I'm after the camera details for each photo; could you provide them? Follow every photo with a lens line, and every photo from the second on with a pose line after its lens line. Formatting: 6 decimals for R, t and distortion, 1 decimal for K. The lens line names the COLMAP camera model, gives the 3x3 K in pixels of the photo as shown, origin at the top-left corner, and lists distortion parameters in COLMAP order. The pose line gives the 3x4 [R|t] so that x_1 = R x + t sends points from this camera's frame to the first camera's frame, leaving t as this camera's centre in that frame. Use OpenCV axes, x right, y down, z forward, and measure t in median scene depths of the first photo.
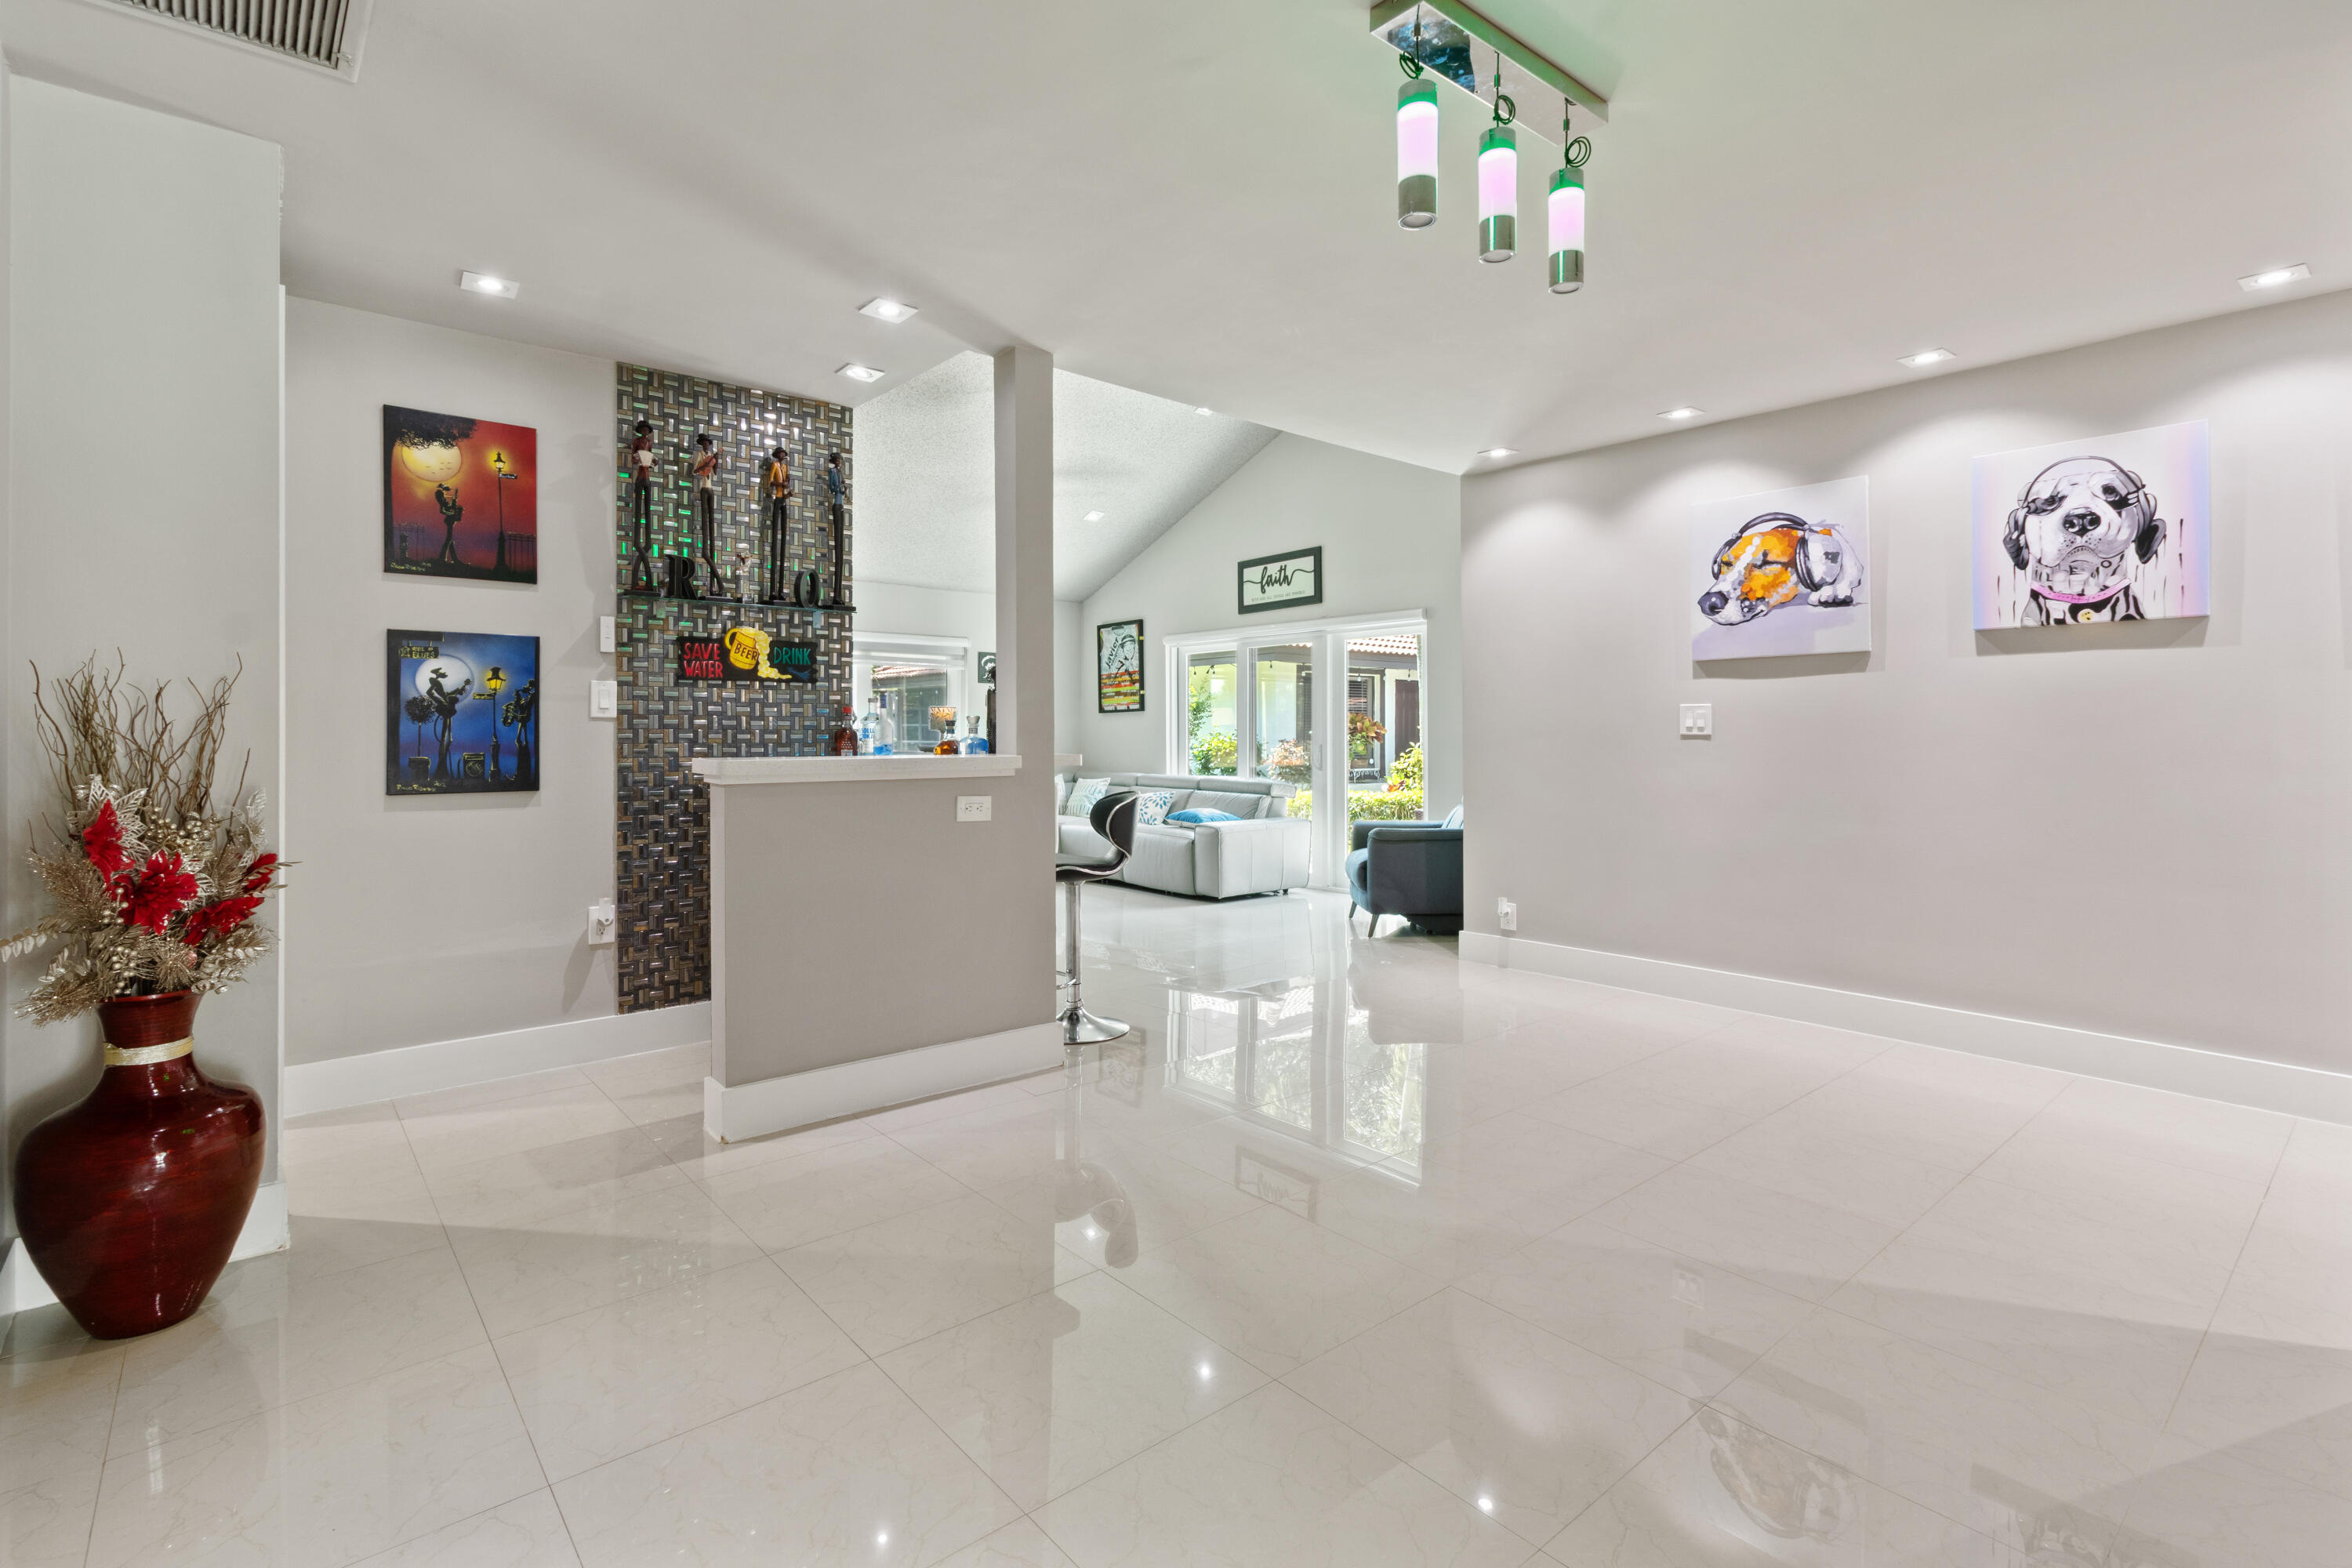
lens RADIAL K [[1094.0, 0, 1183.5], [0, 1094.0, 726.4], [0, 0, 1]] dist [0.002575, 0.000364]
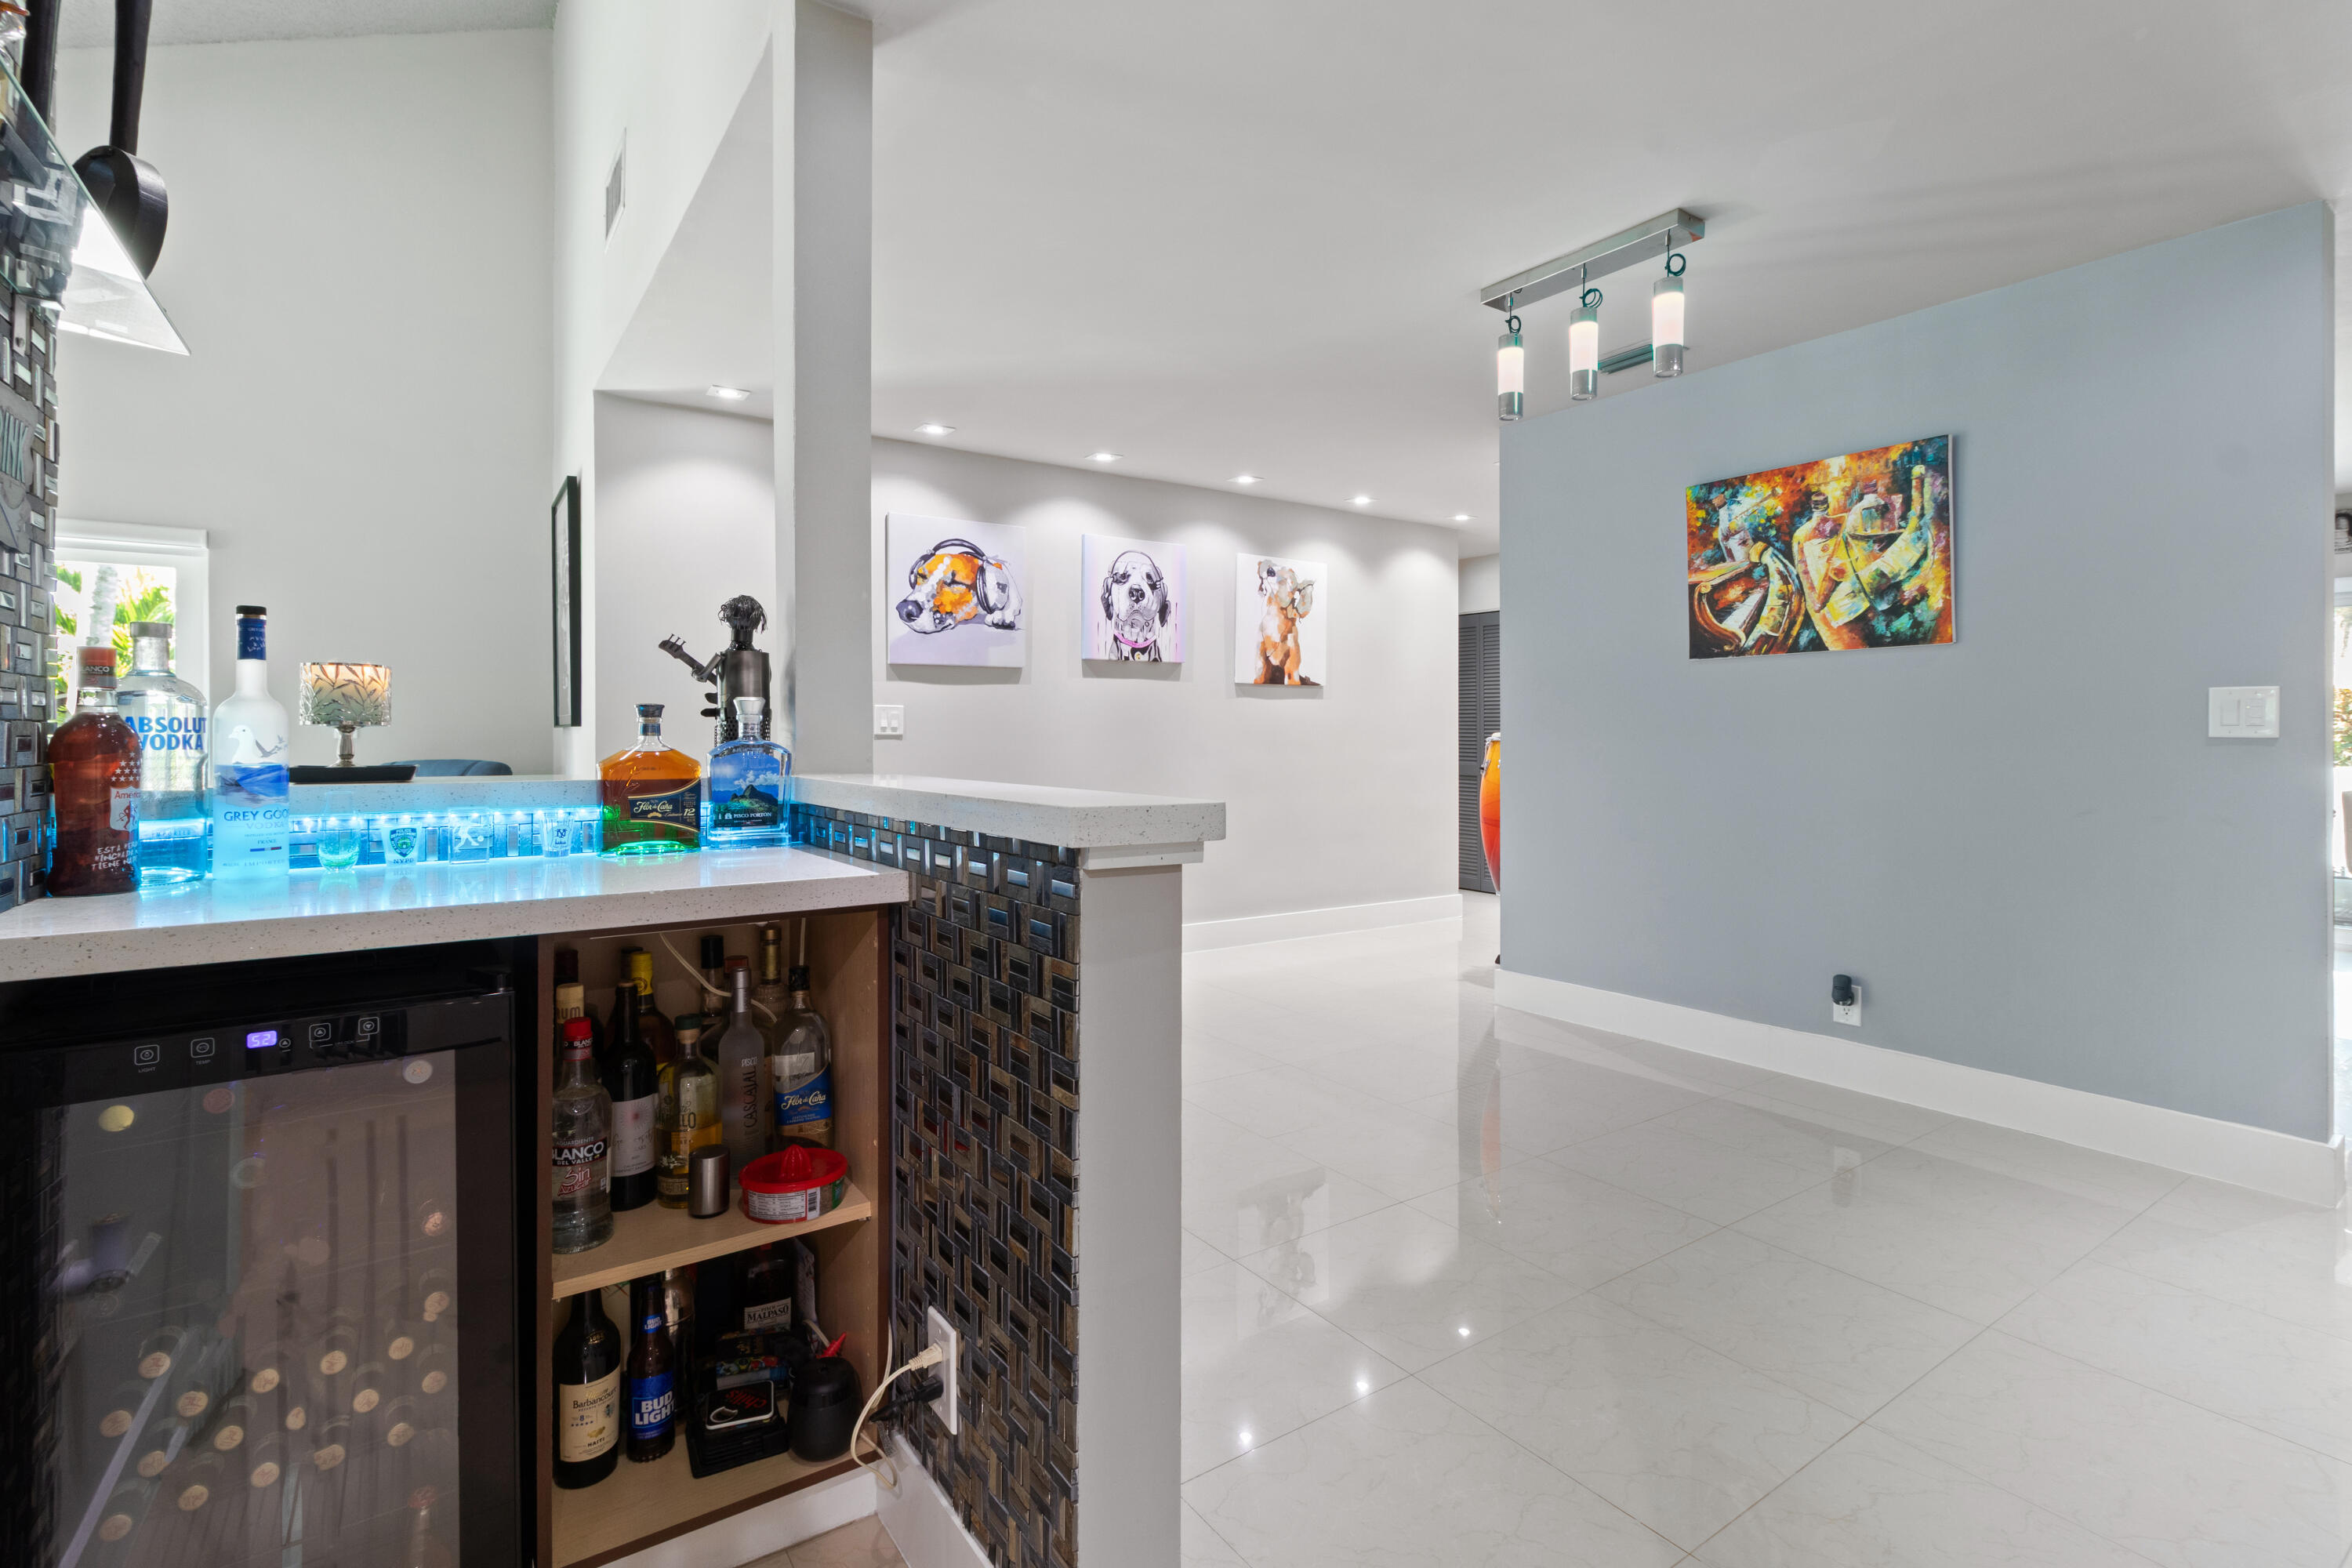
lens RADIAL K [[1107.5, 0, 1176.1], [0, 1107.5, 740.6], [0, 0, 1]] dist [0.003916, 0.000317]
pose [[0.104864, -0.003089, 0.994482, -0.592169], [-0.006196, 0.999974, 0.003759, 0.008279], [-0.994467, -0.006556, 0.104842, 0.666615]]
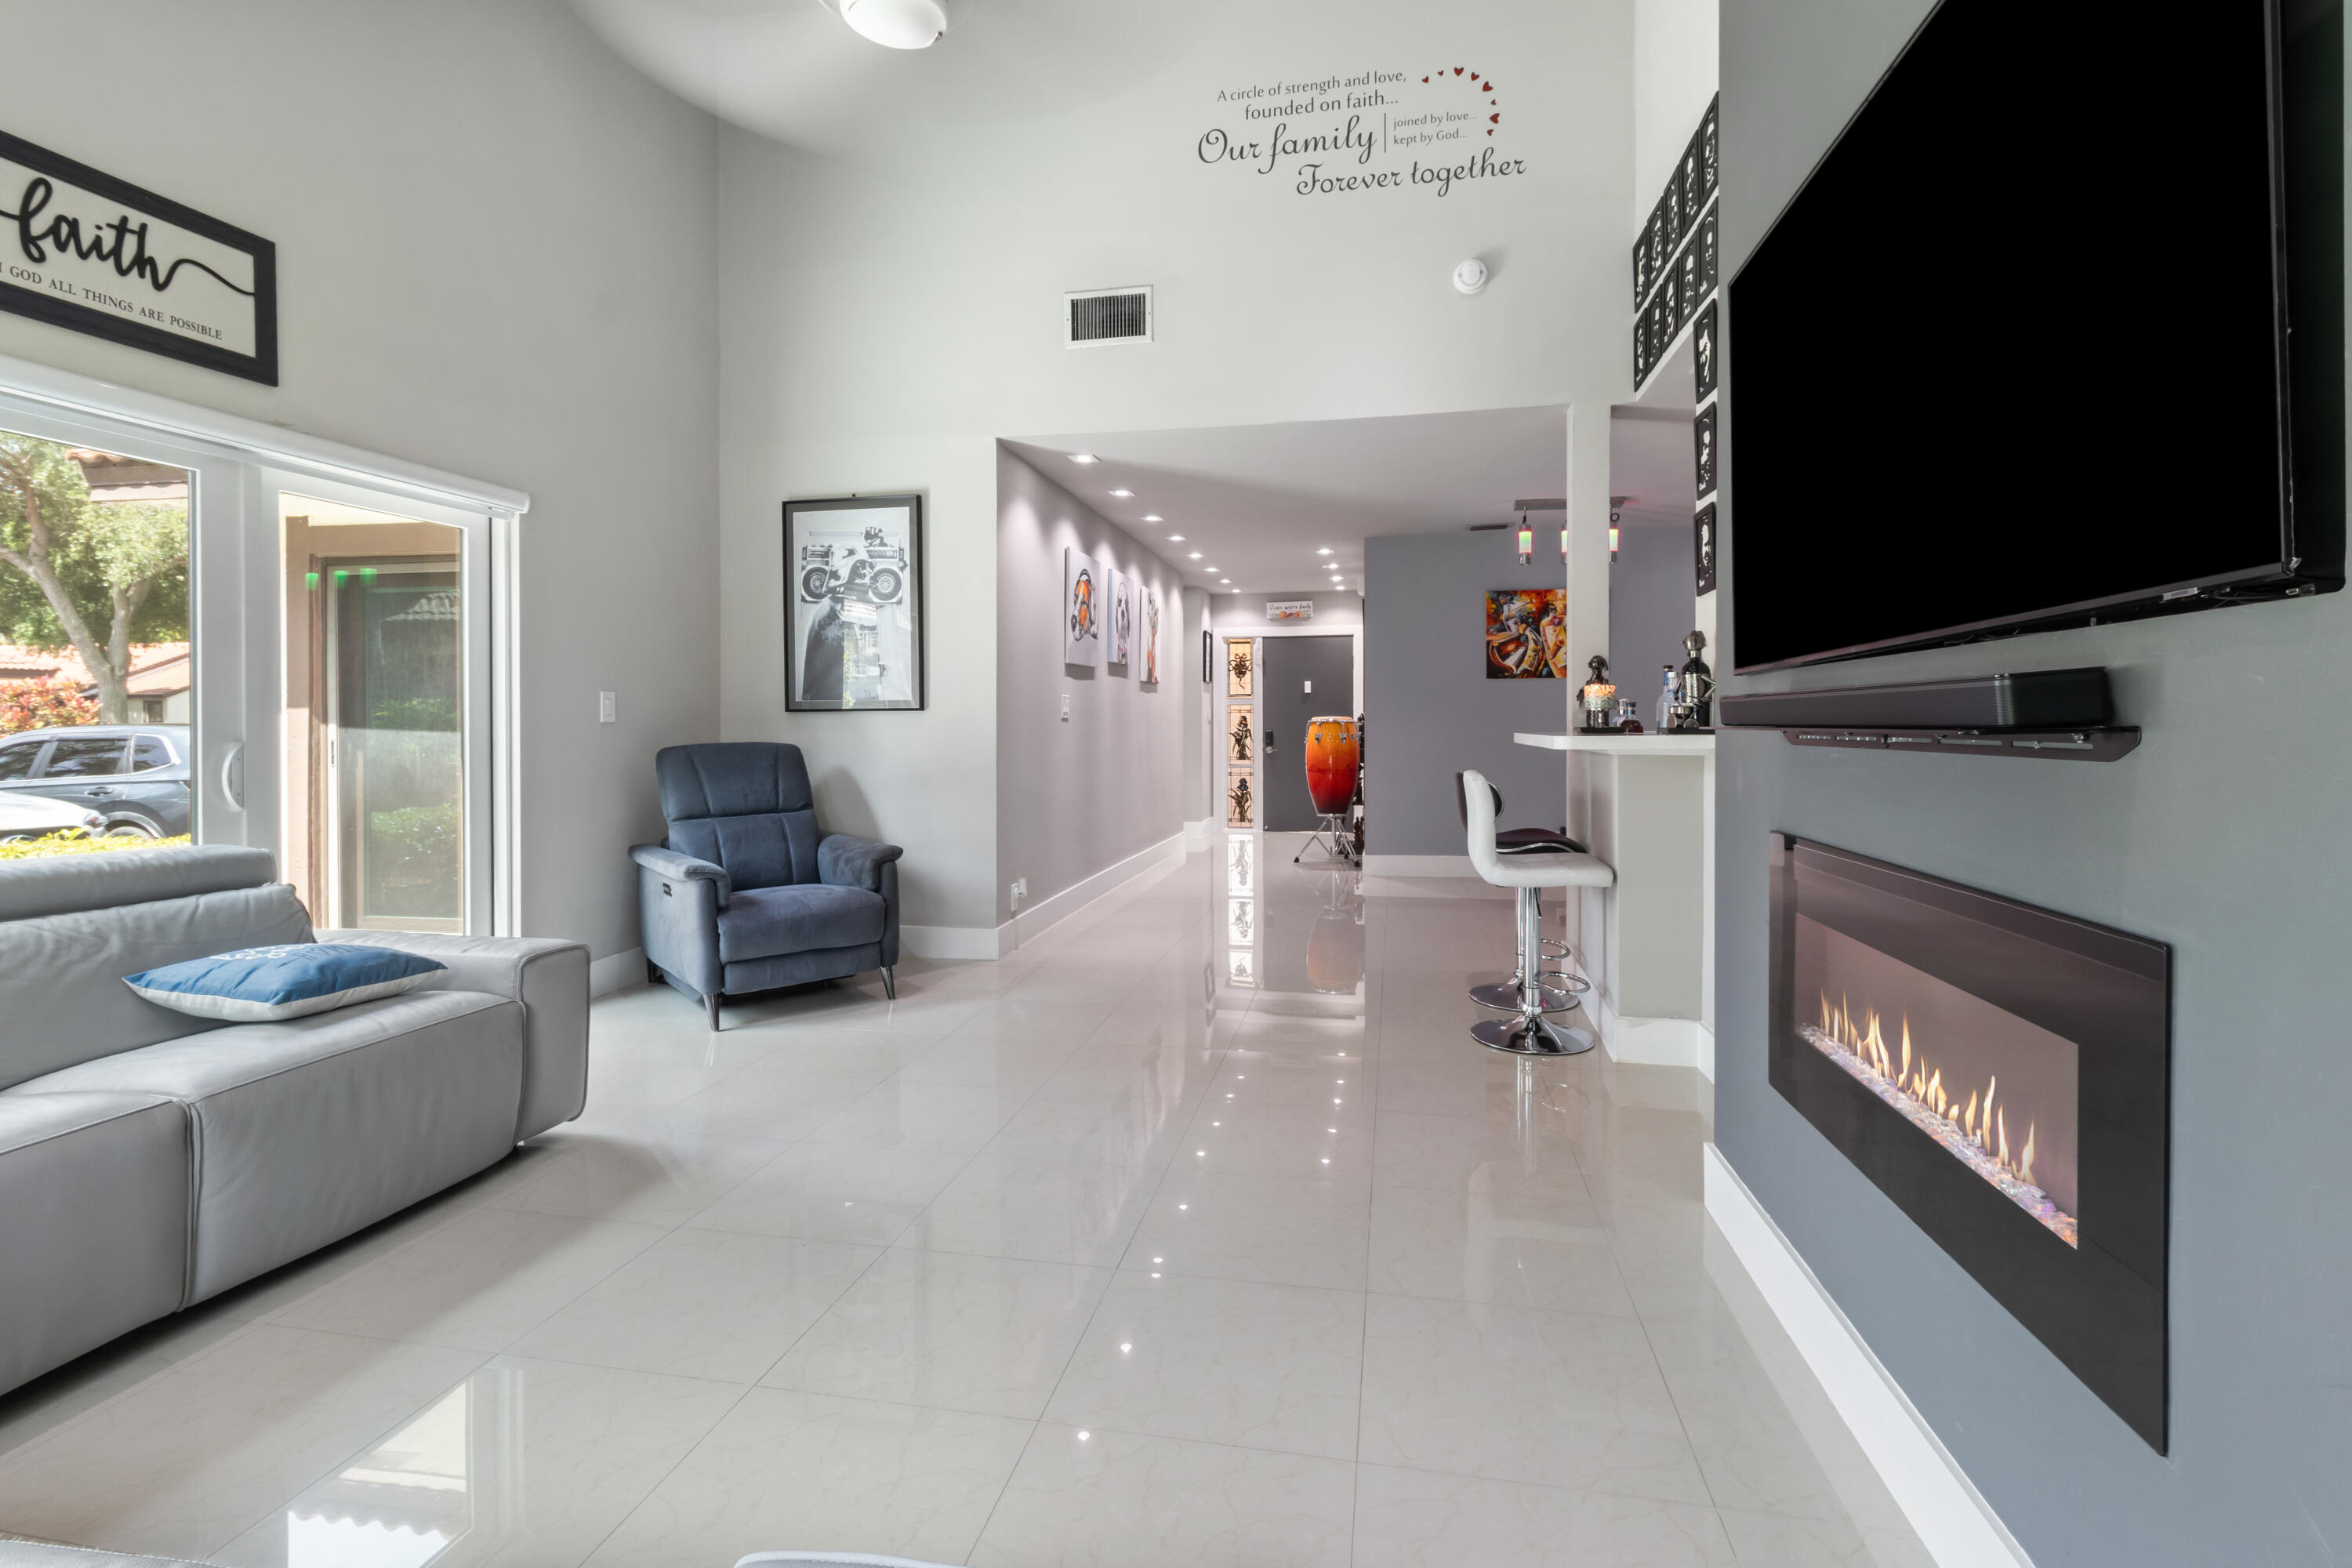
lens RADIAL K [[1080.6, 0, 1180.9], [0, 1080.6, 703.9], [0, 0, 1]] dist [-0.002478, -0.000561]
pose [[-0.616446, 0.013914, 0.787274, -0.714002], [-0.001157, 0.999827, -0.018577, 0.015993], [-0.787396, -0.012363, -0.616323, 1.836495]]
